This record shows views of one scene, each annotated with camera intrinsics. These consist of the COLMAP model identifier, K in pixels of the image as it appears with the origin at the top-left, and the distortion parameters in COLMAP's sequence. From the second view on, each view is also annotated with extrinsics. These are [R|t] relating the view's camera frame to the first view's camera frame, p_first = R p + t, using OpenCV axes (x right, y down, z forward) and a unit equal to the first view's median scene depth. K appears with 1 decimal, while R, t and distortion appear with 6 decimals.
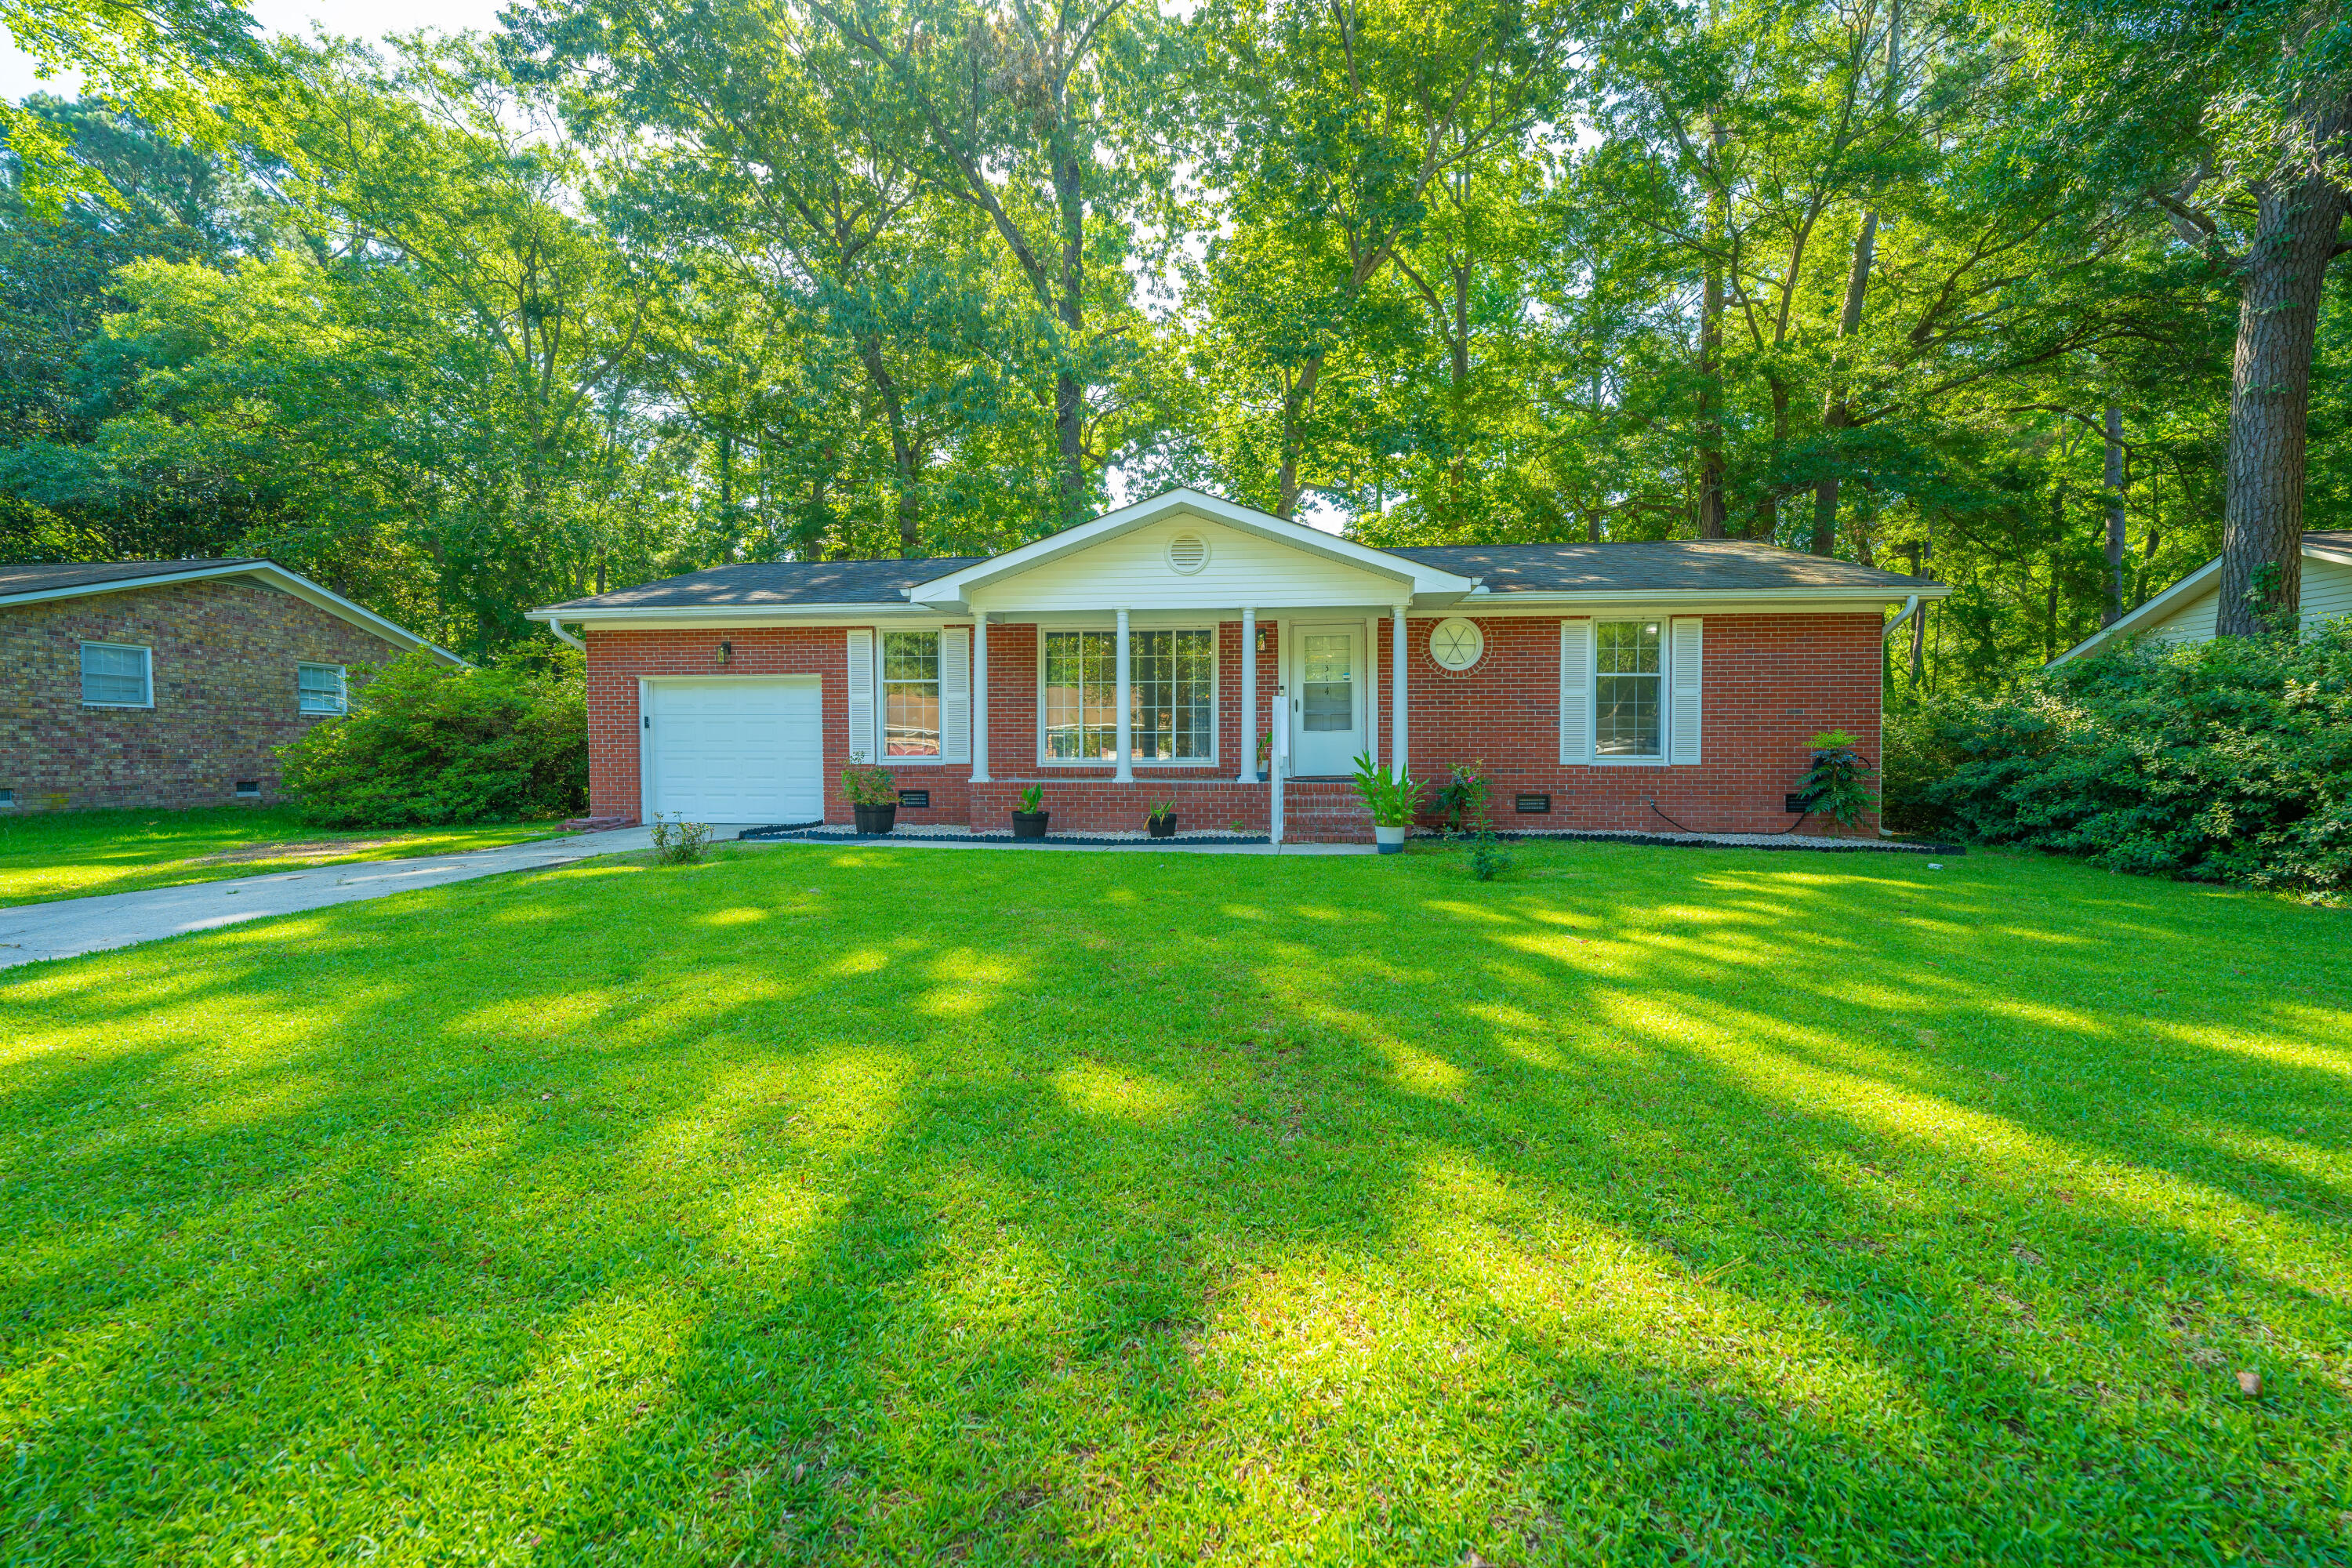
lens RADIAL K [[955.5, 0, 1185.7], [0, 955.5, 784.5], [0, 0, 1]] dist [-0.002505, 0.000374]
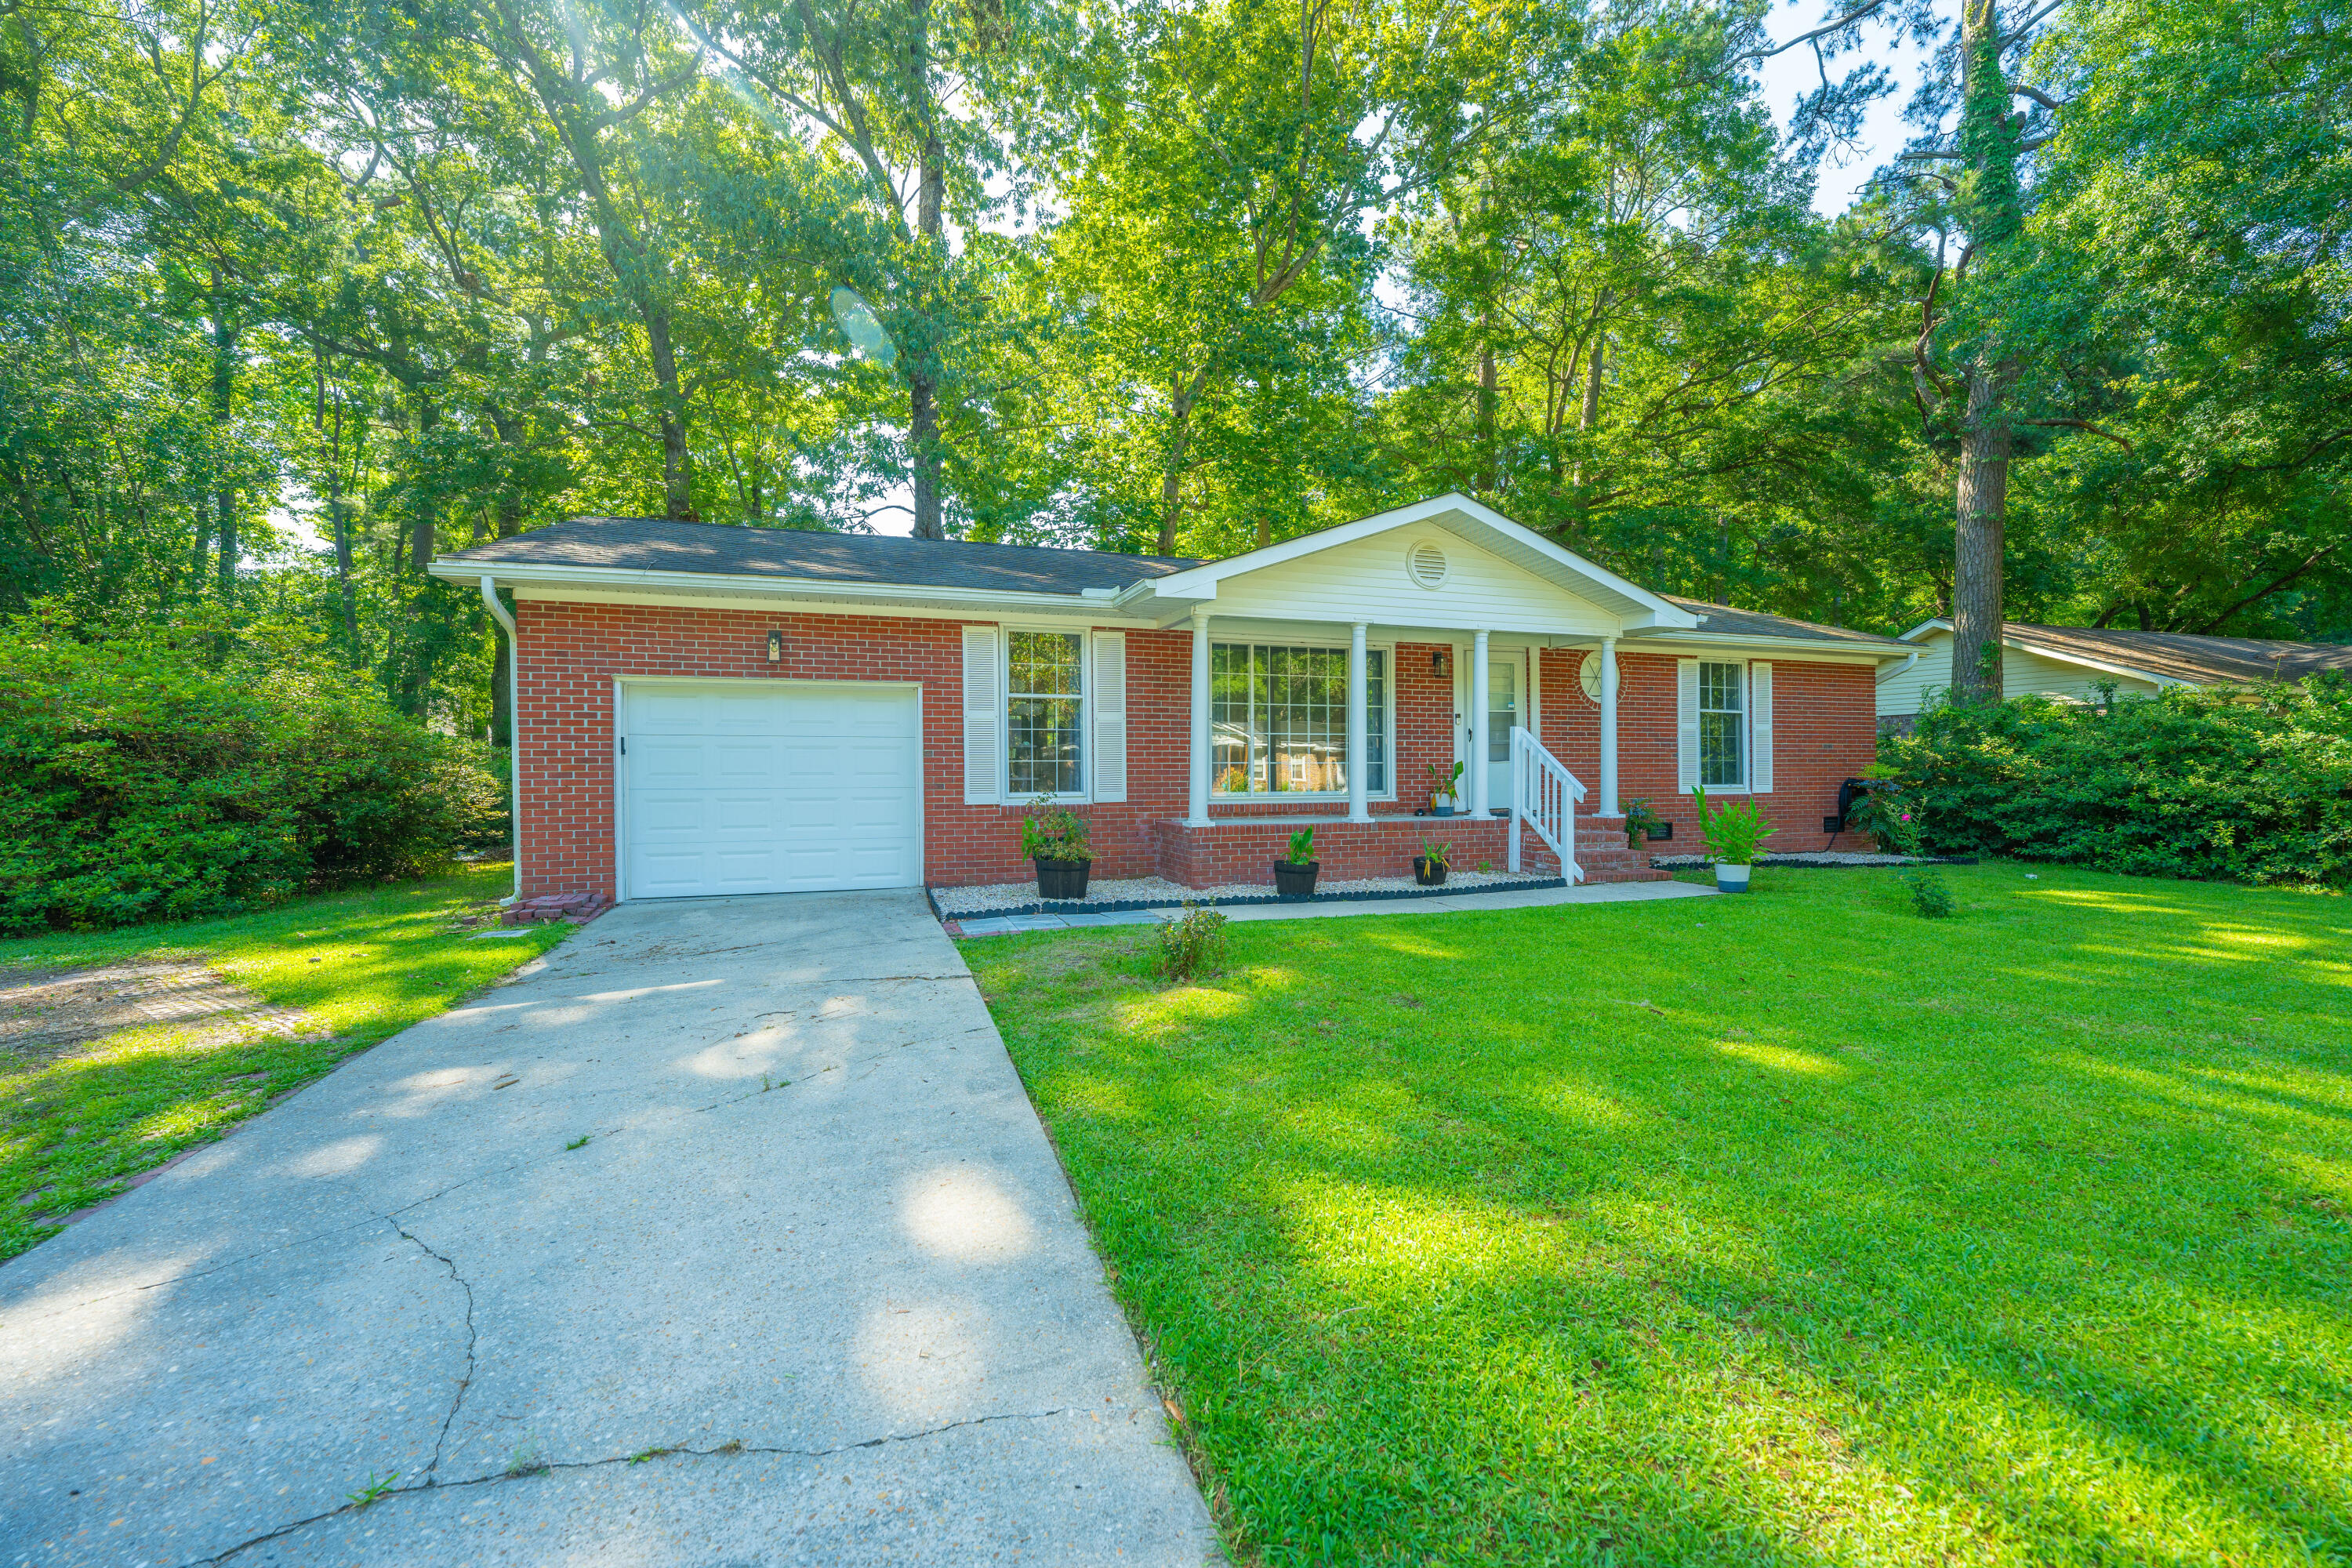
lens RADIAL K [[955.5, 0, 1176.2], [0, 955.5, 790.3], [0, 0, 1]] dist [-0.002505, 0.000374]
pose [[0.902021, -0.012057, 0.431523, -0.575104], [0.016460, 0.999844, -0.006471, -0.027830], [-0.431378, 0.012939, 0.902079, 0.282181]]
